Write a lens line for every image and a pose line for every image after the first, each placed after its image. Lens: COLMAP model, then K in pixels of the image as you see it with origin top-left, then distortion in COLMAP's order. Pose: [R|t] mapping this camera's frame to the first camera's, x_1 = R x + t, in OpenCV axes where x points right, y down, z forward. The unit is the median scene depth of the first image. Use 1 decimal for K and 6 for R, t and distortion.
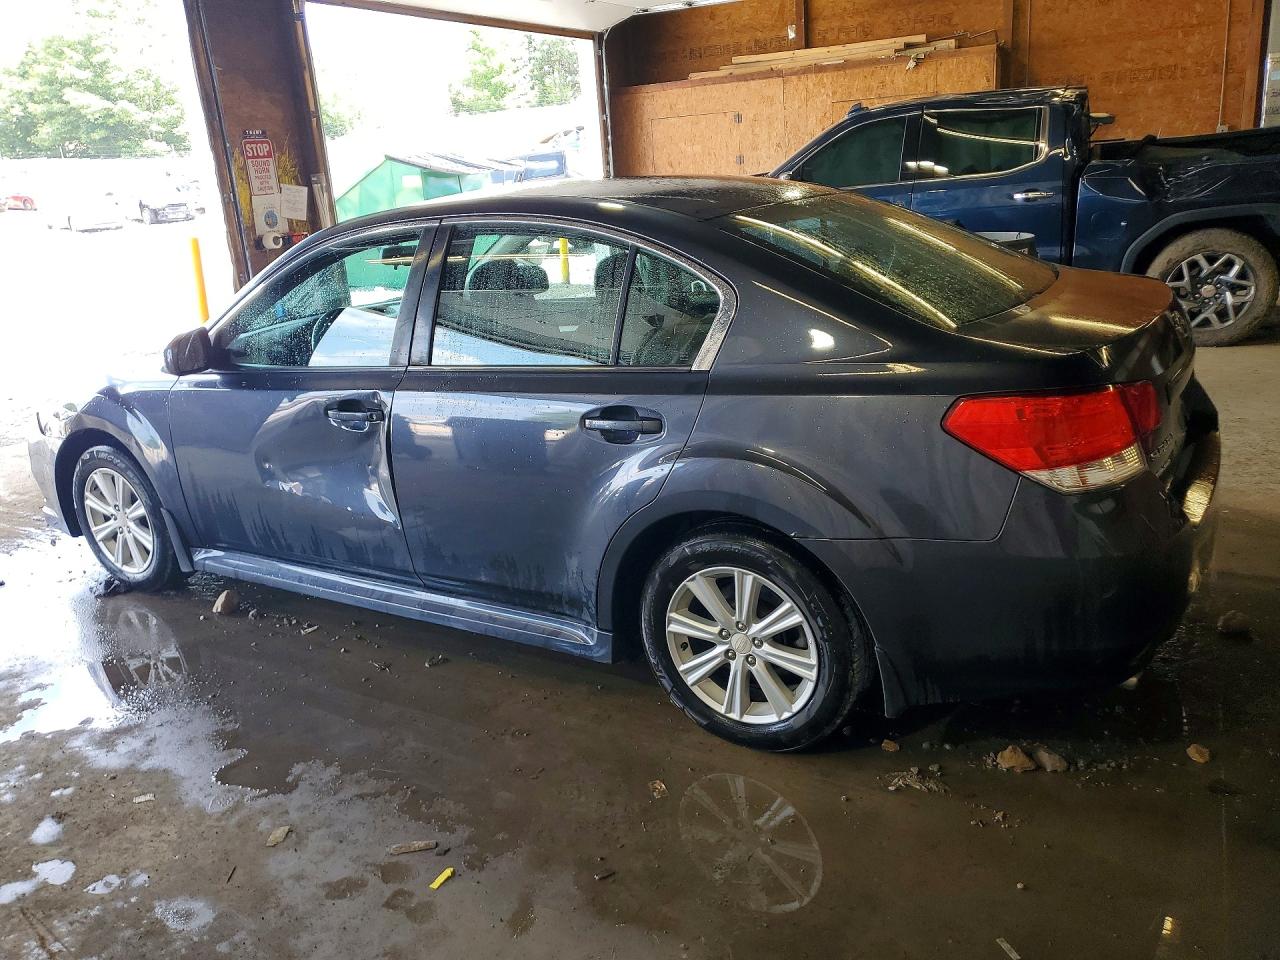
lens RADIAL K [[1015.5, 0, 643.1], [0, 1015.5, 478.2], [0, 0, 1]] dist [0.029407, -0.015404]
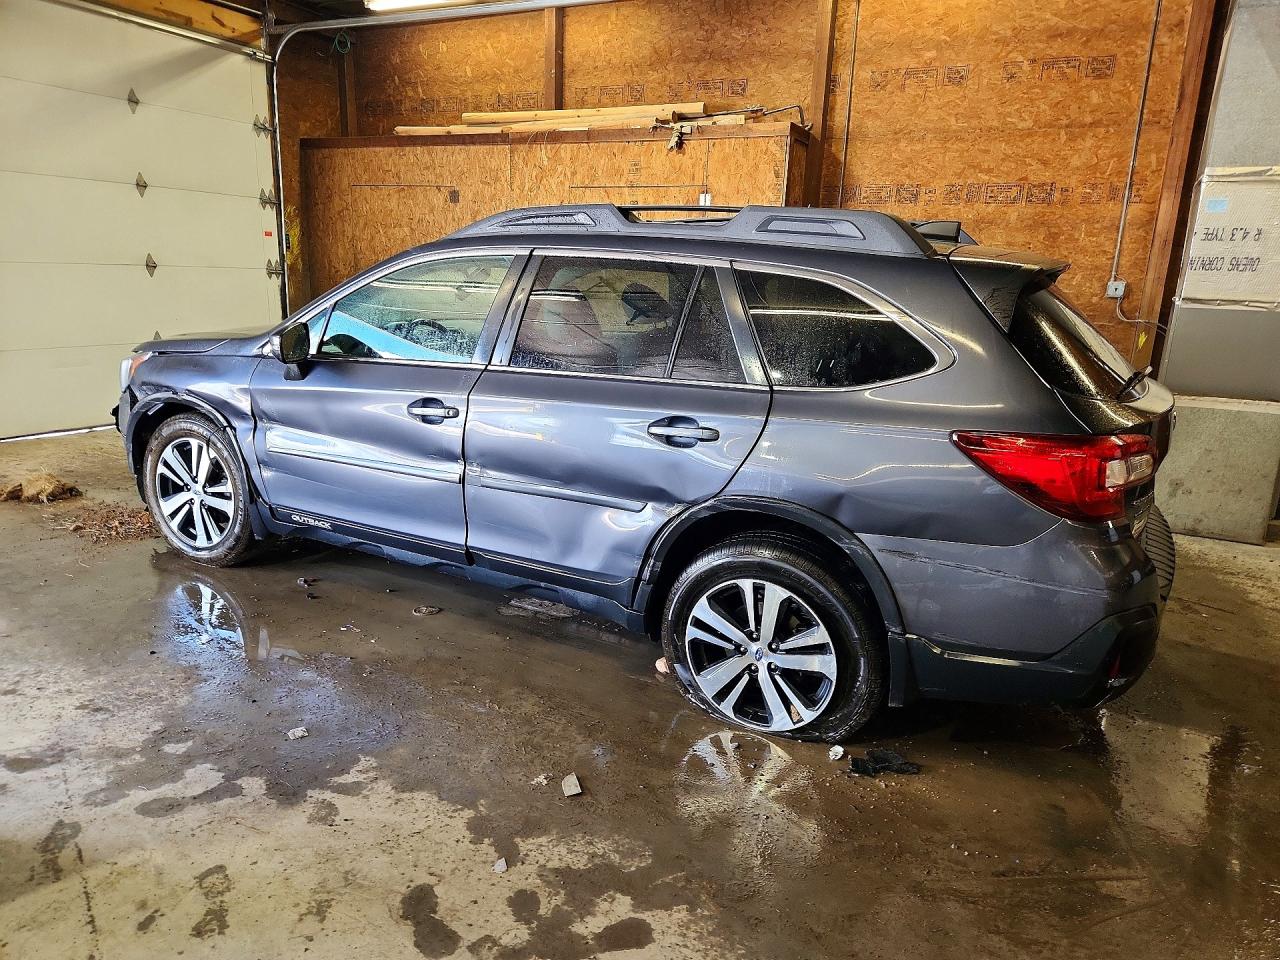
lens RADIAL K [[858.0, 0, 645.4], [0, 858.0, 485.8], [0, 0, 1]] dist [0.057829, -0.042183]
pose [[0.993918, 0.103435, 0.037793, 0.247453], [-0.101429, 0.993503, -0.051616, -0.148697], [-0.042887, 0.047469, 0.997952, 0.444118]]
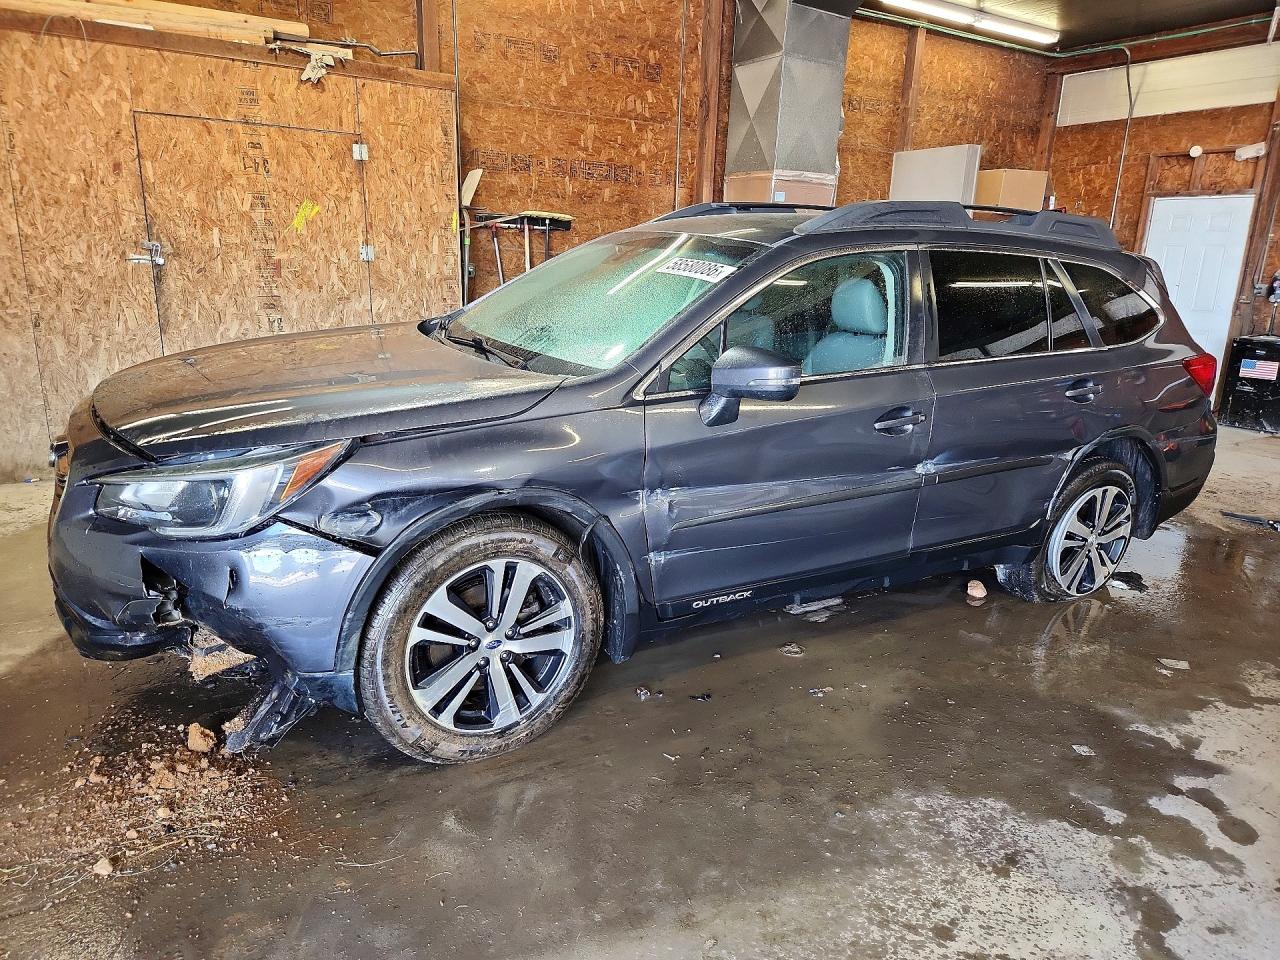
lens RADIAL K [[858.0, 0, 650.7], [0, 858.0, 490.4], [0, 0, 1]] dist [0.057829, -0.042183]
pose [[0.492314, -0.145689, 0.858139, -0.070560], [0.186080, 0.980716, 0.059745, -0.187774], [-0.850295, 0.130269, 0.509930, 0.651543]]
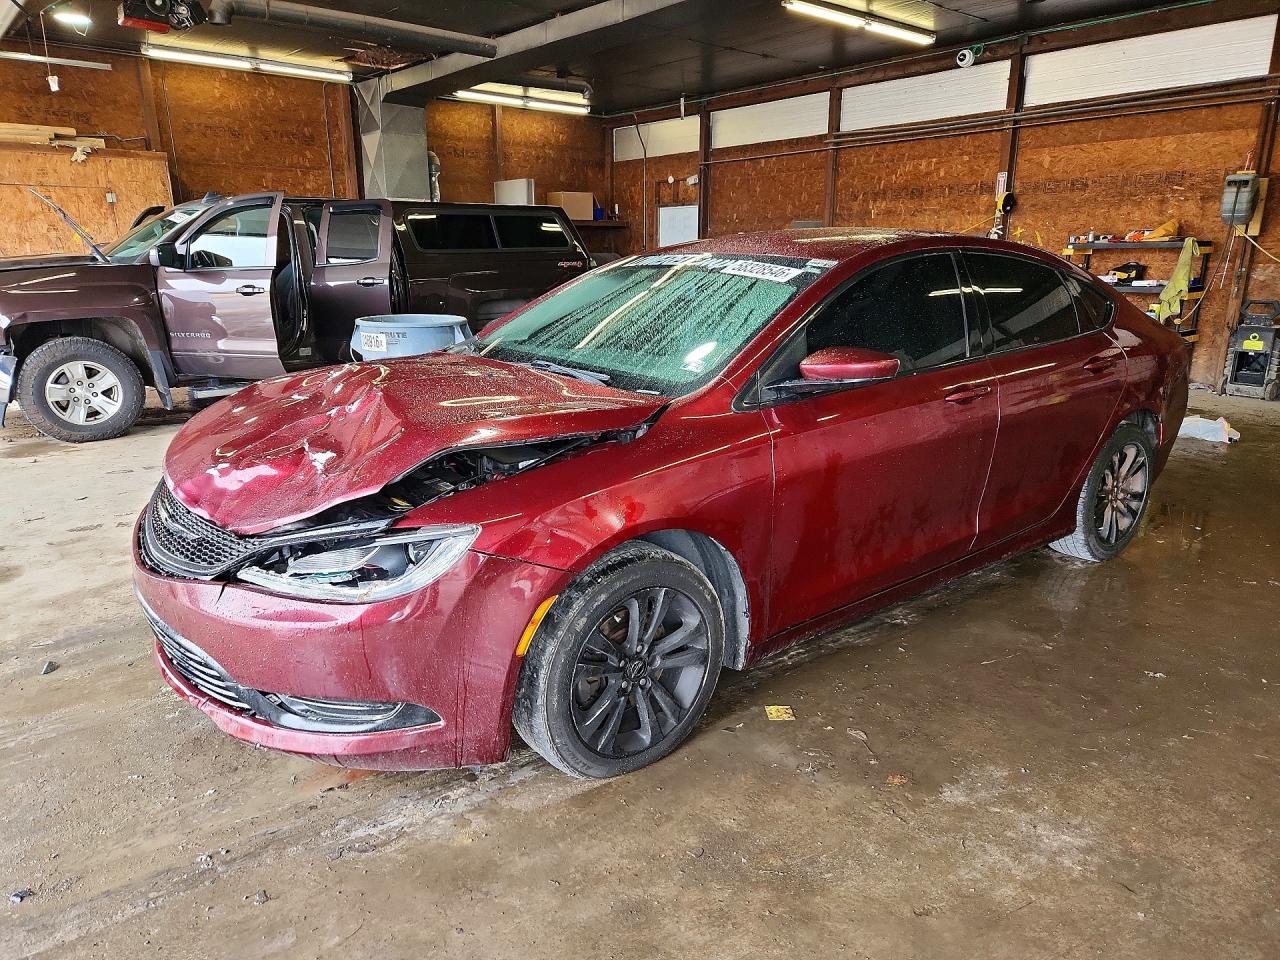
lens RADIAL K [[862.5, 0, 645.6], [0, 862.5, 486.6], [0, 0, 1]] dist [0.065845, -0.047505]
pose [[0.356940, -0.175345, 0.917523, -0.374238], [0.248449, 0.964667, 0.087701, -0.039942], [-0.900481, 0.196653, 0.387893, 0.247410]]
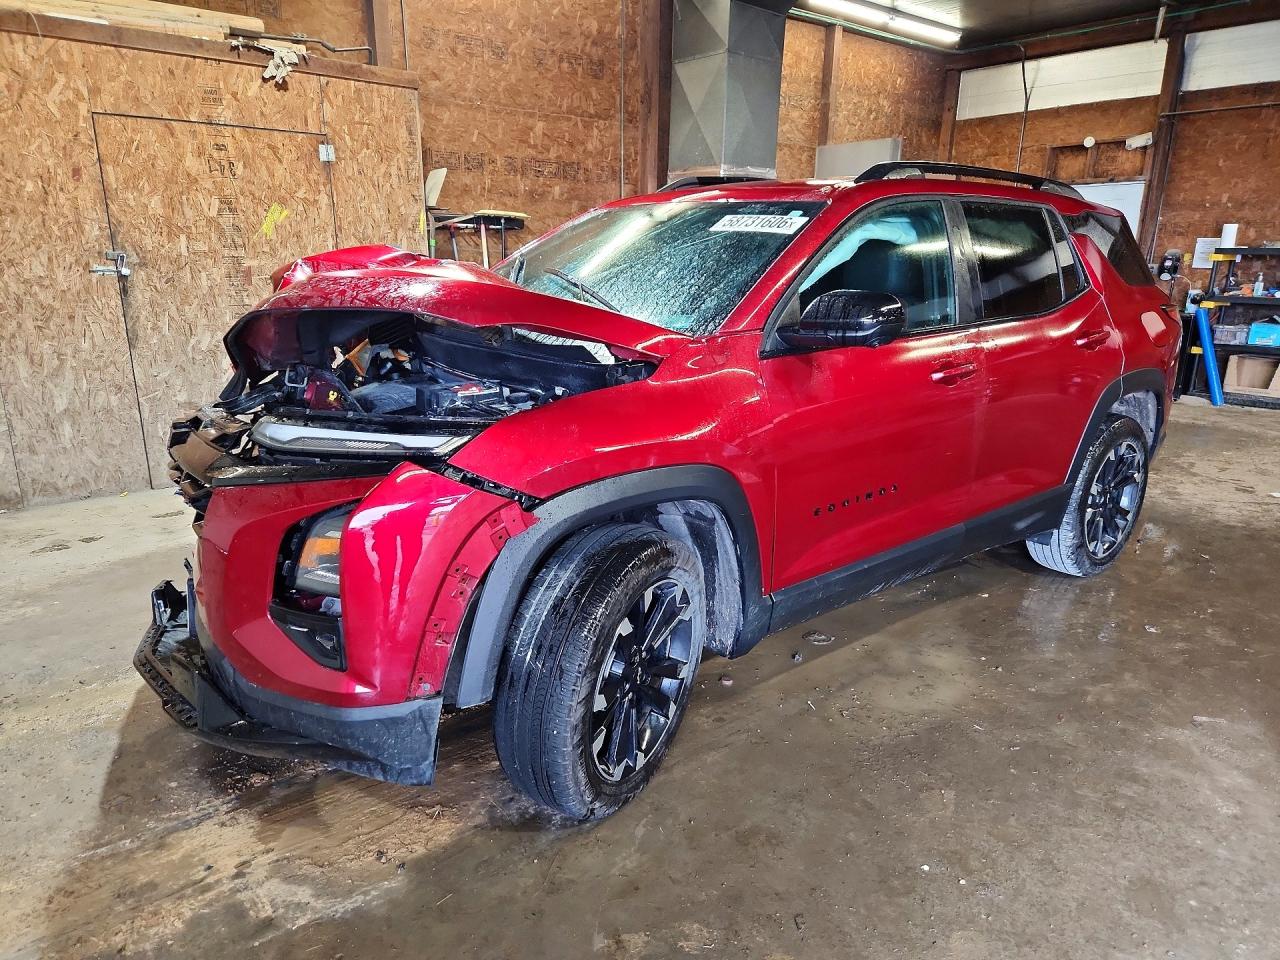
lens RADIAL K [[858.0, 0, 636.6], [0, 858.0, 498.1], [0, 0, 1]] dist [0.057829, -0.042183]
pose [[0.372607, -0.182514, 0.909864, -0.104574], [0.236846, 0.966701, 0.096922, -0.199856], [-0.897256, 0.179384, 0.403427, 0.705856]]
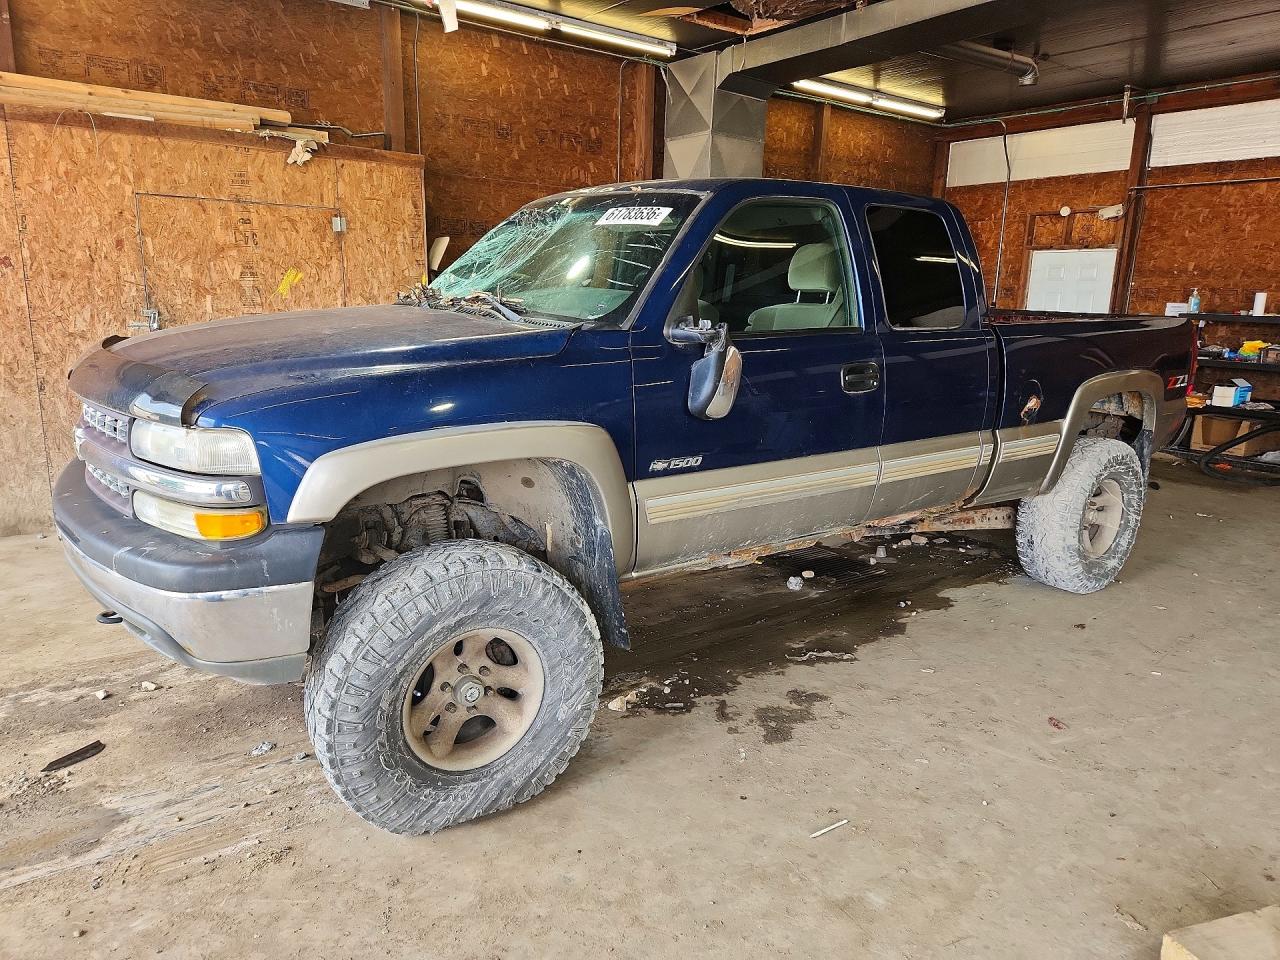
lens RADIAL K [[858.0, 0, 642.3], [0, 858.0, 478.2], [0, 0, 1]] dist [0.057829, -0.042183]
pose [[0.414167, -0.116412, 0.902726, -0.128380], [0.212428, 0.976761, 0.028499, -0.197257], [-0.885065, 0.179961, 0.429271, 0.646484]]
